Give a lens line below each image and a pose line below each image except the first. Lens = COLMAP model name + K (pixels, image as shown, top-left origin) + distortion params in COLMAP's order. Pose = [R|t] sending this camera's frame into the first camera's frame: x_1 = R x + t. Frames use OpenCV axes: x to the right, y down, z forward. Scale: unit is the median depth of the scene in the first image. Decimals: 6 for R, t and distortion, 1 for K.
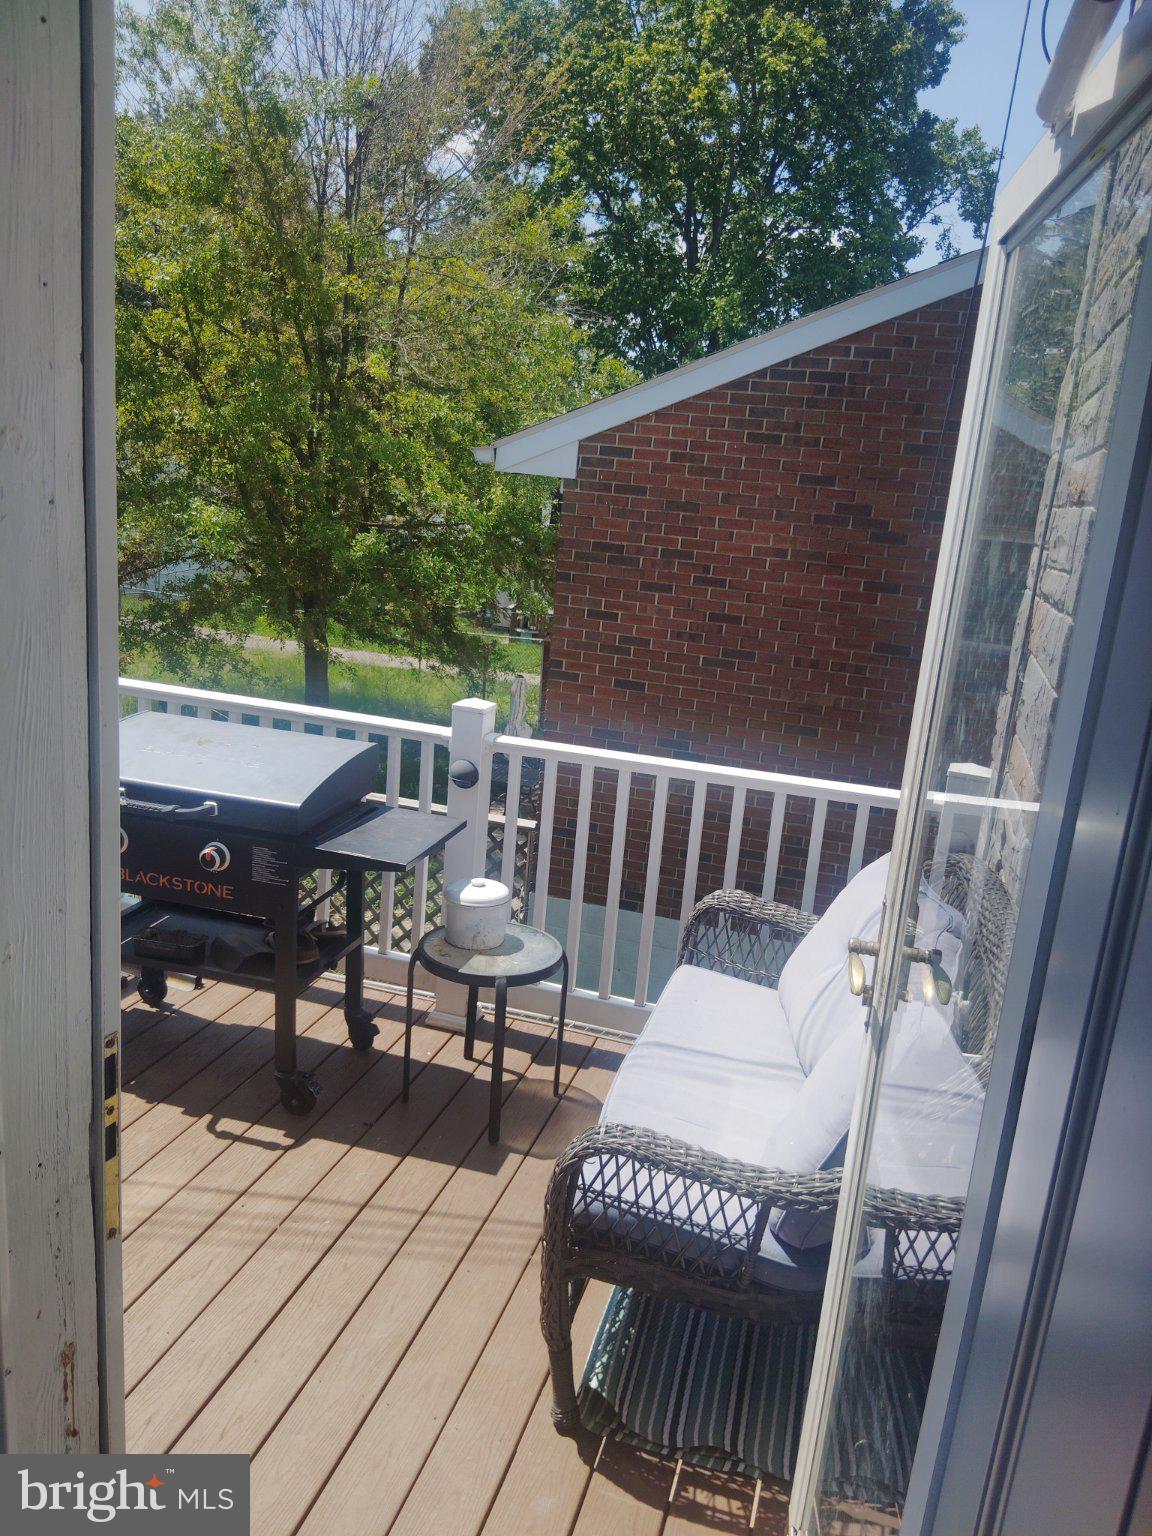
lens RADIAL K [[1141.7, 0, 572.8], [0, 1141.7, 774.0], [0, 0, 1]] dist [0.112854, -0.205456]
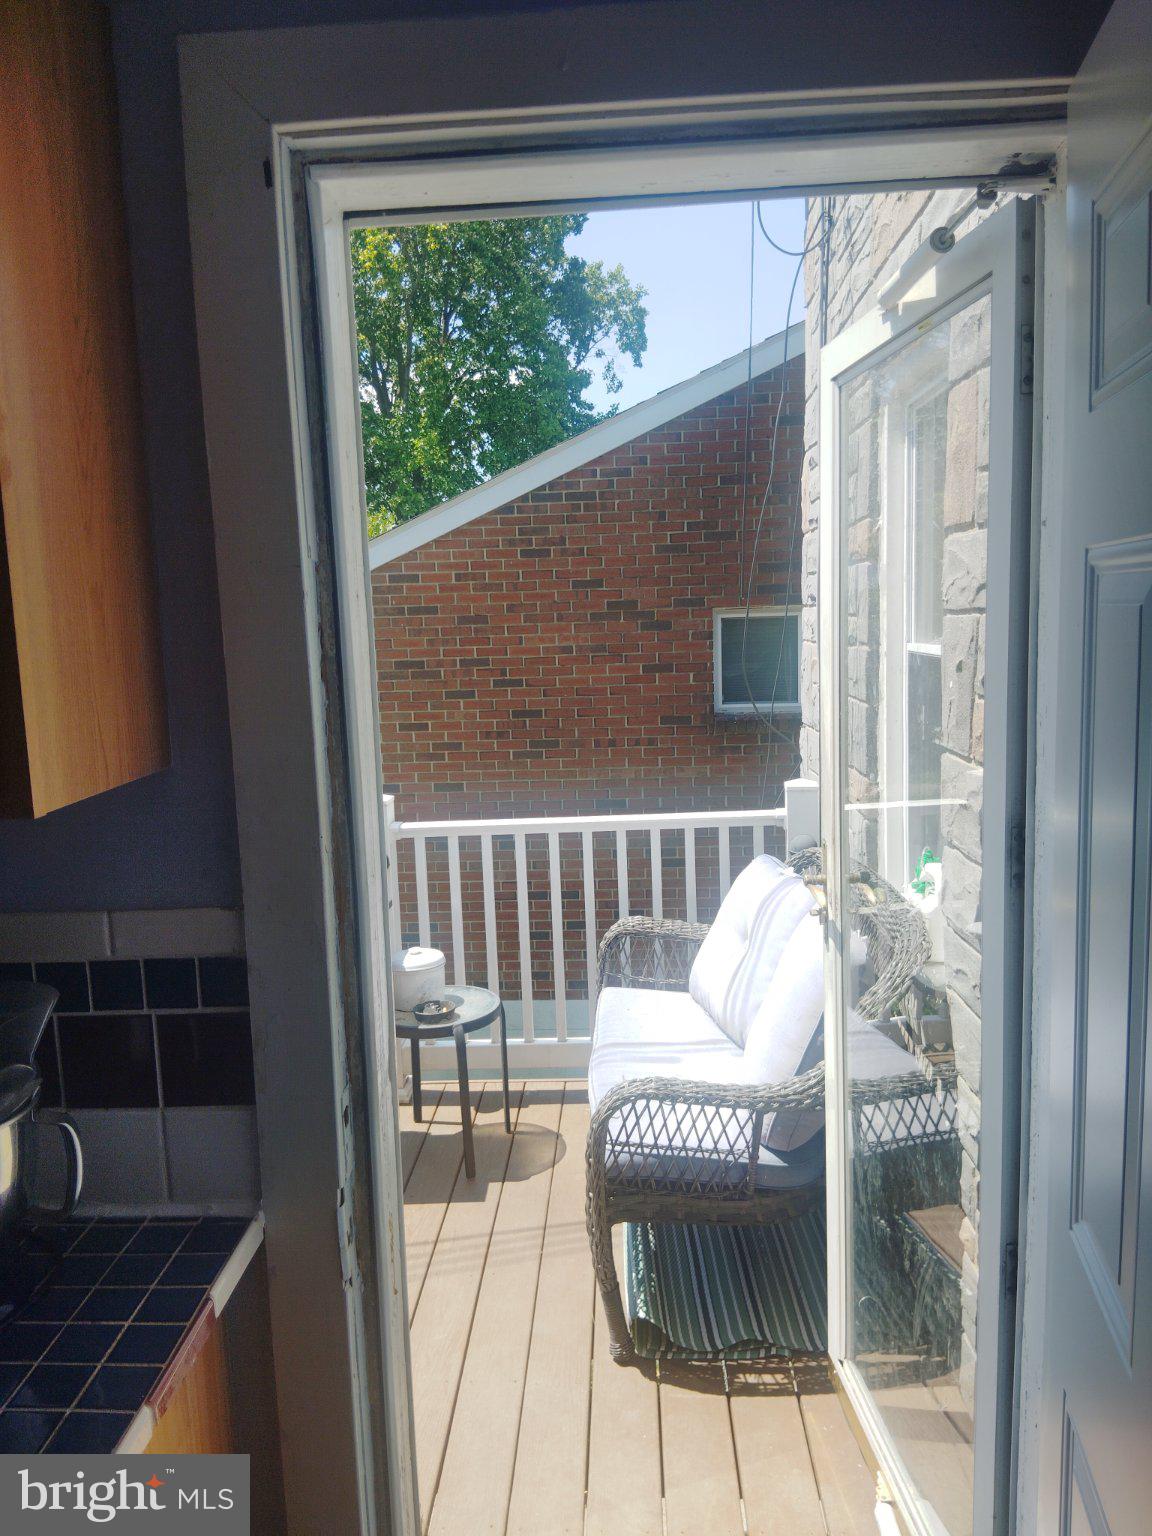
lens RADIAL K [[1141.7, 0, 572.8], [0, 1141.7, 774.0], [0, 0, 1]] dist [0.112854, -0.205456]
pose [[0.964043, -0.149378, 0.219788, -0.078623], [0.171847, 0.981289, -0.086831, 0.025042], [-0.202705, 0.121479, 0.971676, -0.071674]]
